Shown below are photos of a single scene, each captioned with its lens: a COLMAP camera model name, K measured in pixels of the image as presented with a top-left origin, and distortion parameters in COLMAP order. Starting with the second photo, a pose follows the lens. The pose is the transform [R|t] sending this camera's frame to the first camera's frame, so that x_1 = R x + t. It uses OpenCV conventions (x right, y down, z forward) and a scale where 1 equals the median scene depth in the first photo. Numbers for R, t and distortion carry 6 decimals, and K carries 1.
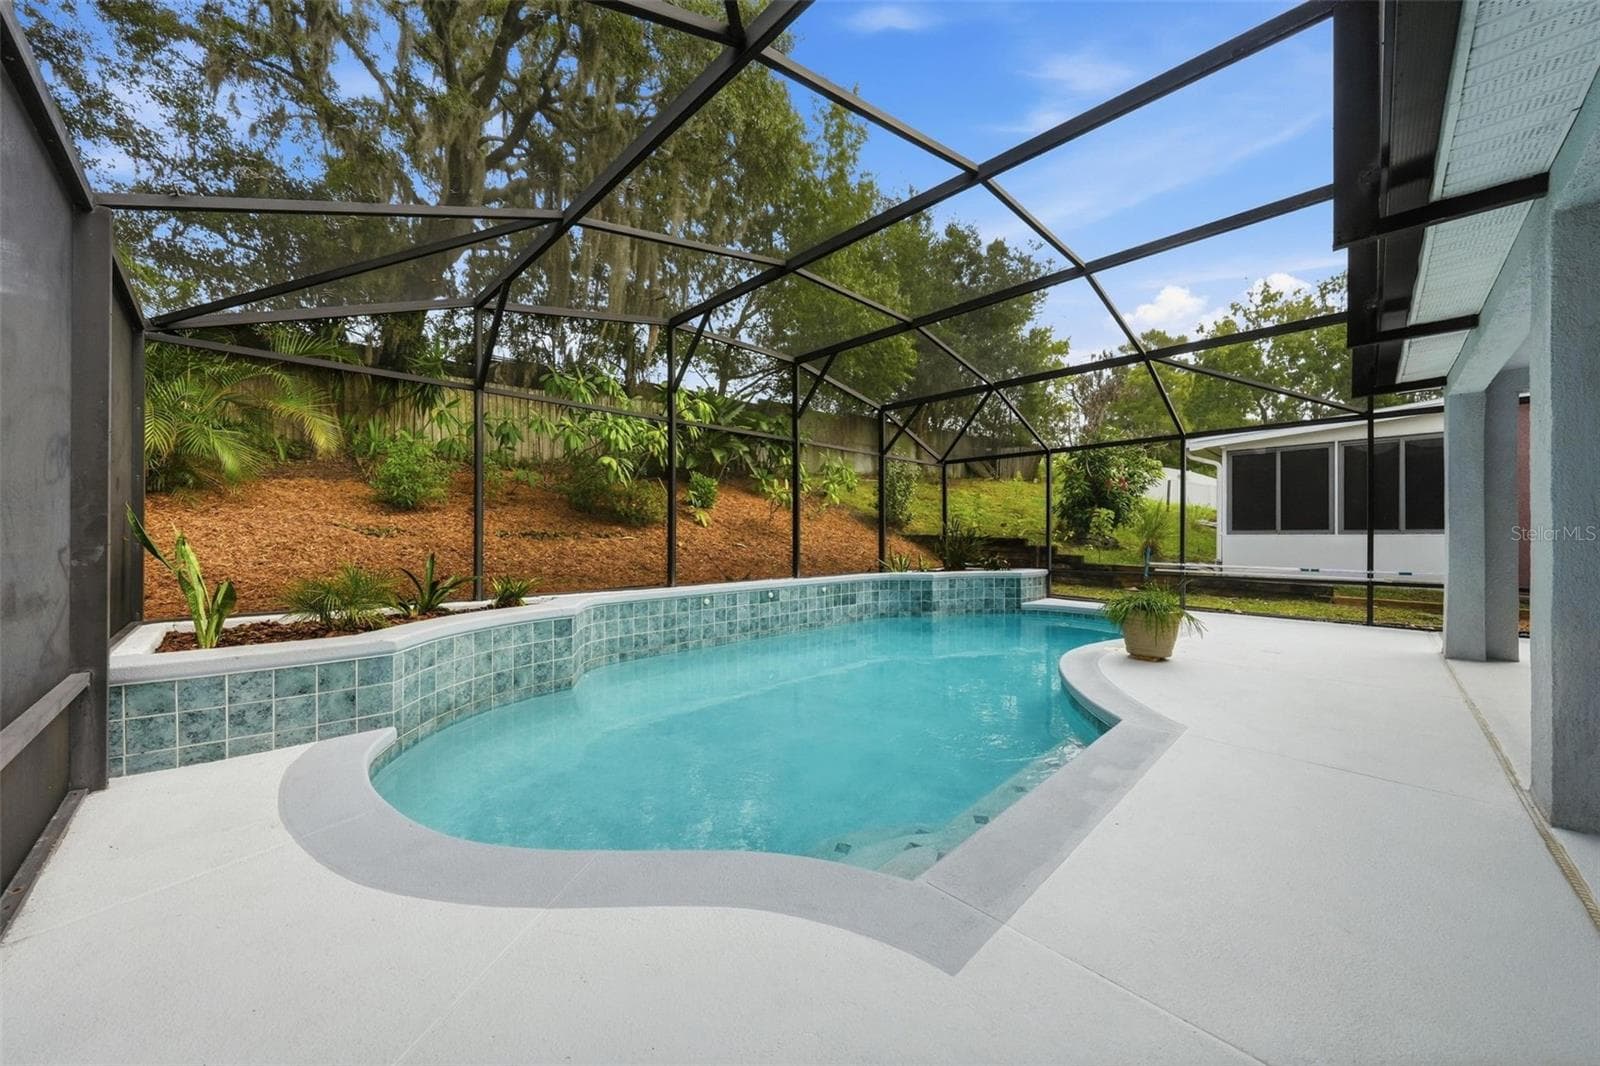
lens RADIAL K [[546.6, 0, 805.6], [0, 546.6, 528.6], [0, 0, 1]] dist [-0.001853, -0.000084]
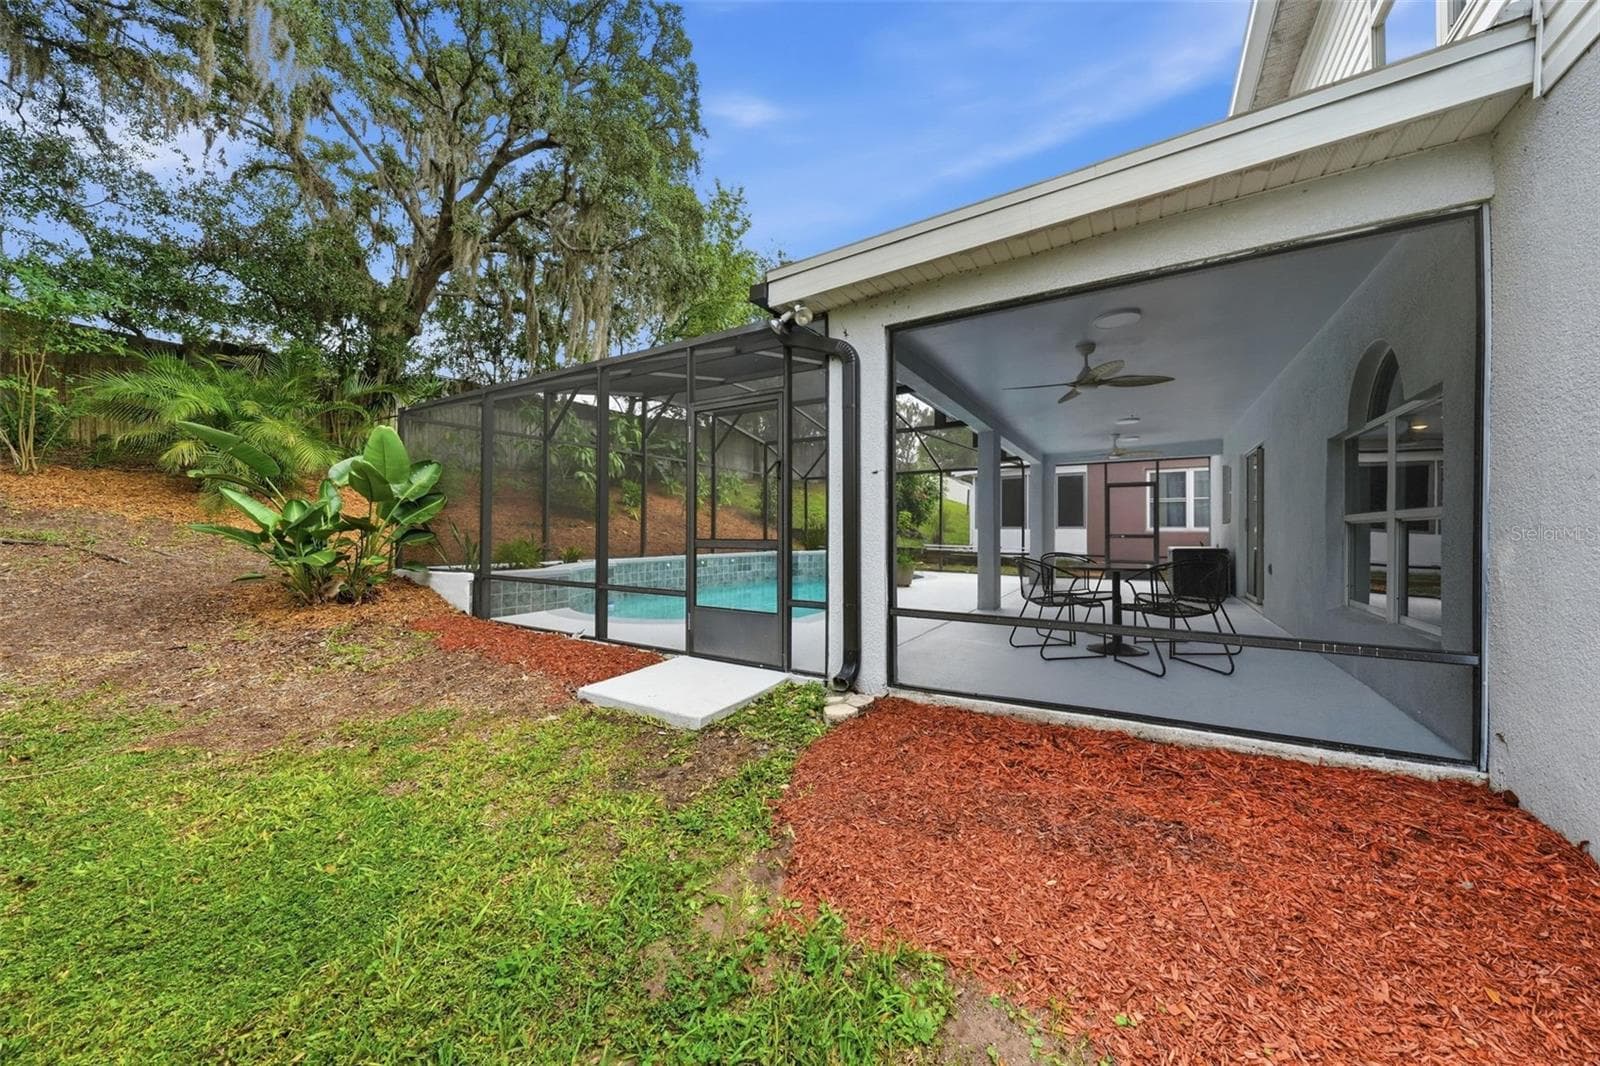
lens RADIAL K [[546.6, 0, 805.6], [0, 546.6, 528.6], [0, 0, 1]] dist [-0.001853, -0.000084]
pose [[0.969241, 0.005959, 0.246043, -0.122515], [-0.007960, 0.999943, 0.007141, 0.004215], [-0.245986, -0.008880, 0.969233, -0.480829]]
